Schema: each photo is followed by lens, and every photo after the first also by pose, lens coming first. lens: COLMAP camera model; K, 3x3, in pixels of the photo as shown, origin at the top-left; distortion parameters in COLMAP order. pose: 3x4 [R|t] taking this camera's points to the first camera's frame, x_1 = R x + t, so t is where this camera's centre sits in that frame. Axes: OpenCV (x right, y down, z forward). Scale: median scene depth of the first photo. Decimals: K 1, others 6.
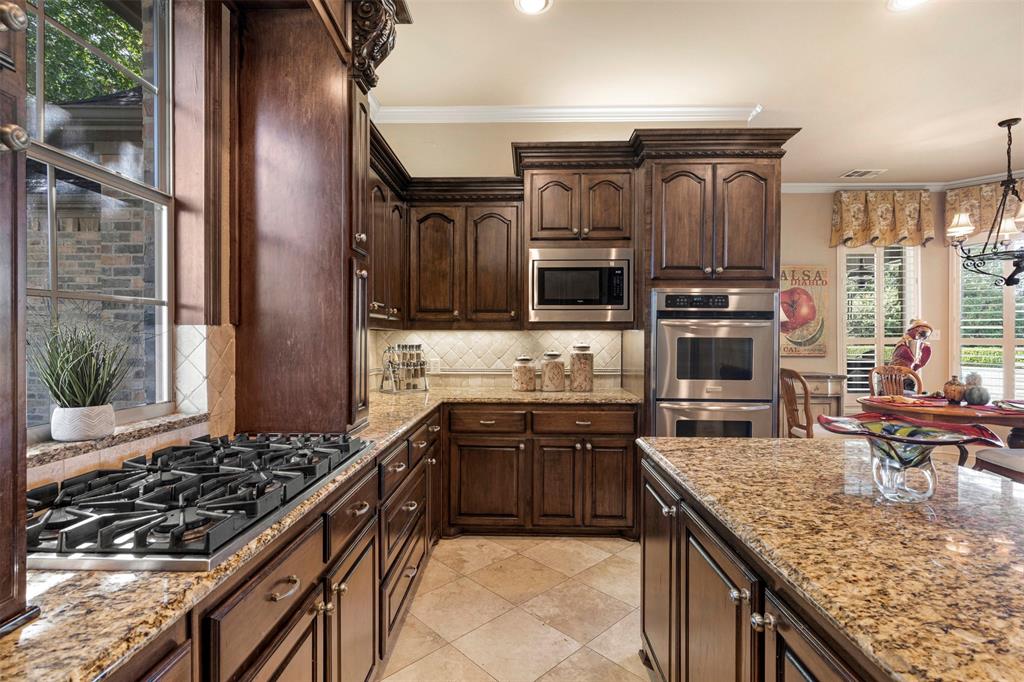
lens RADIAL K [[489.5, 0, 510.8], [0, 489.5, 337.0], [0, 0, 1]] dist [0.004547, 0.000518]
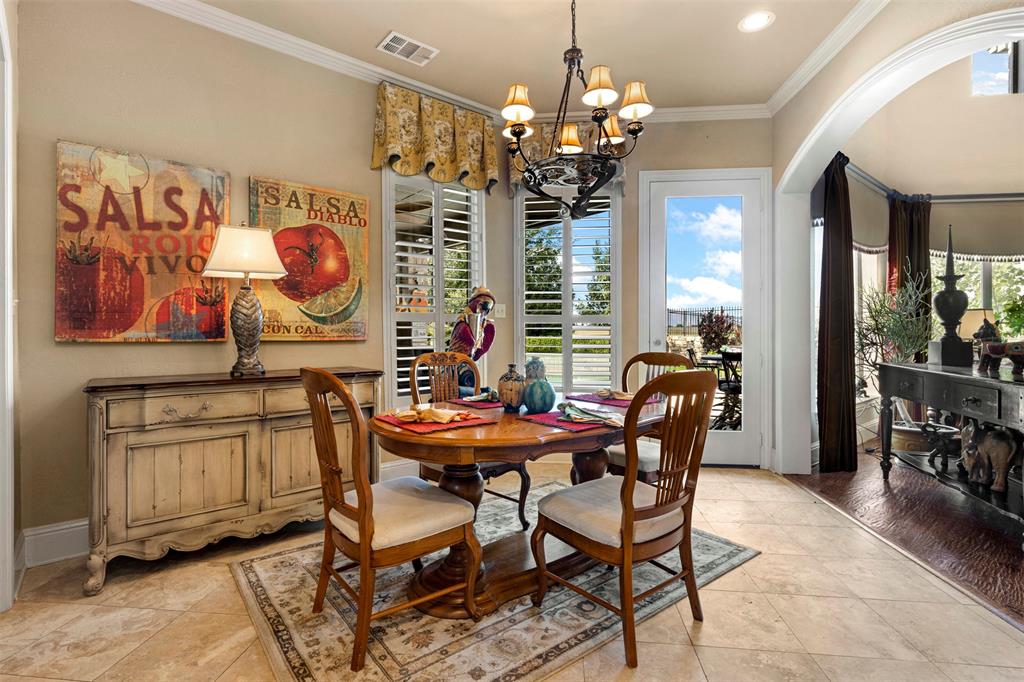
lens RADIAL K [[489.5, 0, 512.5], [0, 489.5, 336.2], [0, 0, 1]] dist [0.004547, 0.000518]
pose [[0.763585, -0.005661, 0.645683, 0.389482], [0.003042, 0.999982, 0.005170, 0.031495], [-0.645700, -0.001984, 0.763588, 0.409127]]
